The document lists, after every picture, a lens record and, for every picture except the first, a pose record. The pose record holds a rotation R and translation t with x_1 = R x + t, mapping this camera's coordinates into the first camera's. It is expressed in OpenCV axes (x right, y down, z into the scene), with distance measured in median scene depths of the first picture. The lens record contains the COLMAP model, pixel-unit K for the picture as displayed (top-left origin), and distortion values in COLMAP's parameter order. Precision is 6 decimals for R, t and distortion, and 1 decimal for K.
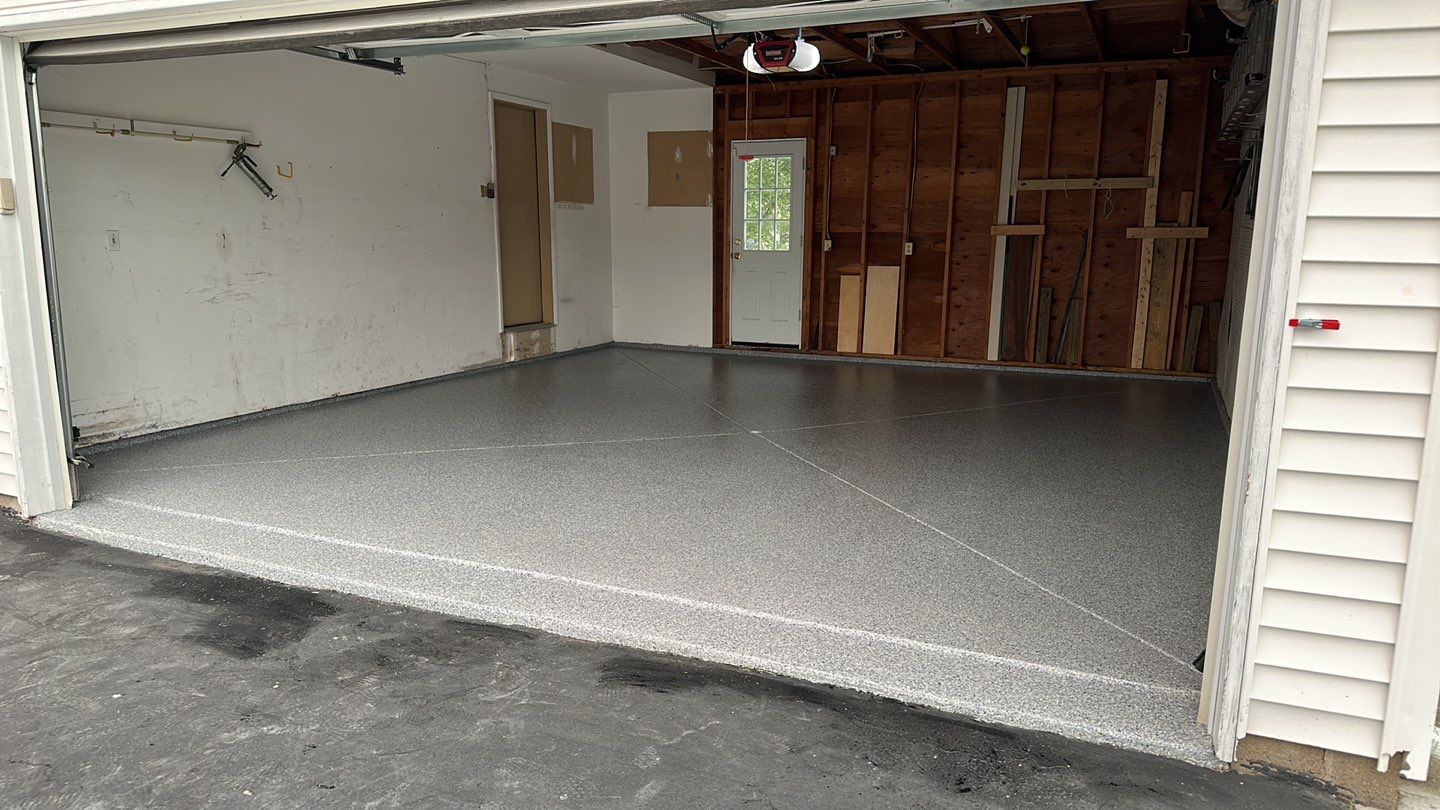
lens RADIAL K [[940.0, 0, 720.0], [0, 940.0, 405.0], [0, 0, 1]] dist [0.196579, -0.411072]
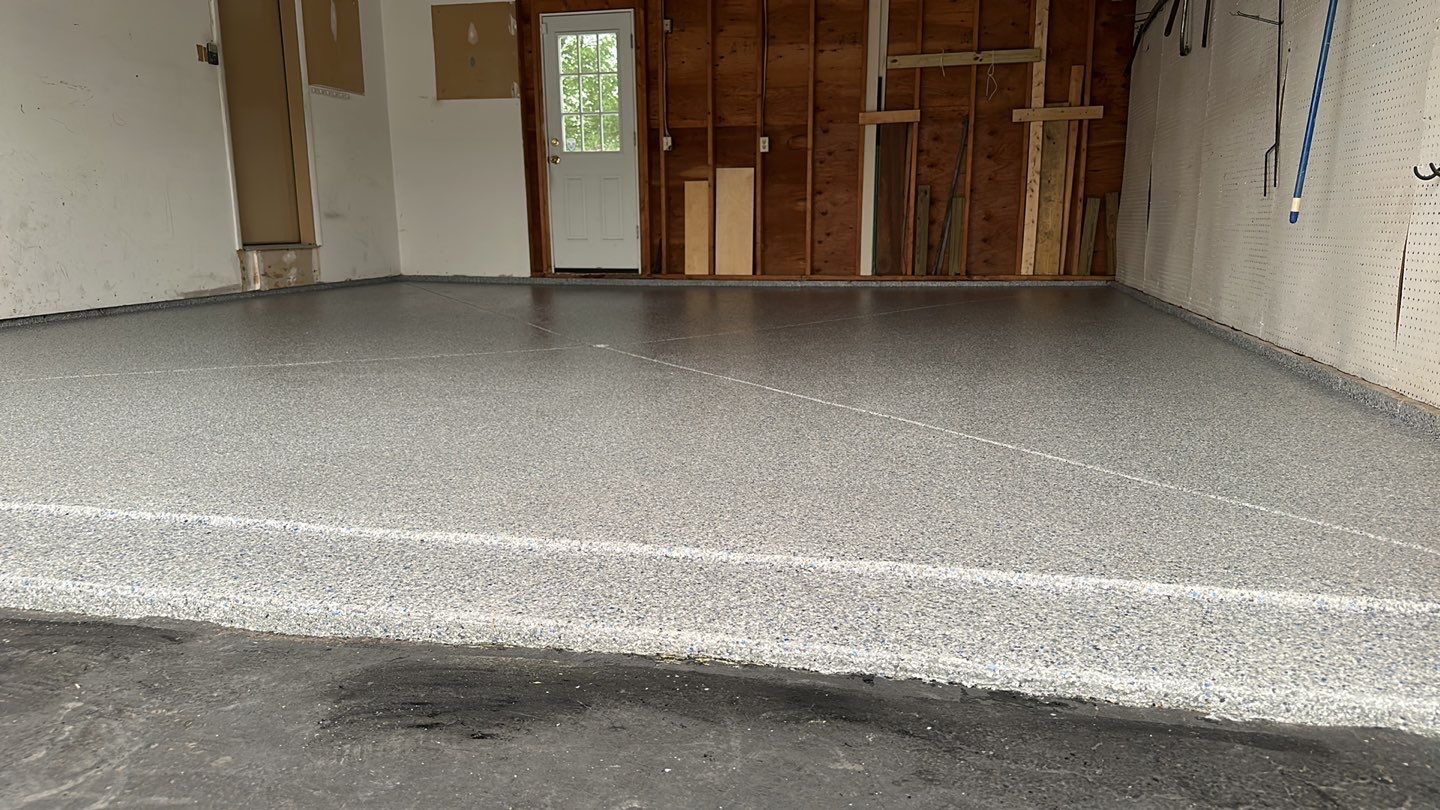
lens RADIAL K [[975.9, 0, 720.0], [0, 975.9, 405.0], [0, 0, 1]] dist [0.120786, -0.208417]
pose [[0.981886, -0.052774, 0.181976, -0.009096], [0.049658, 0.998532, 0.021642, 0.046401], [-0.182851, -0.012214, 0.983065, 0.169551]]
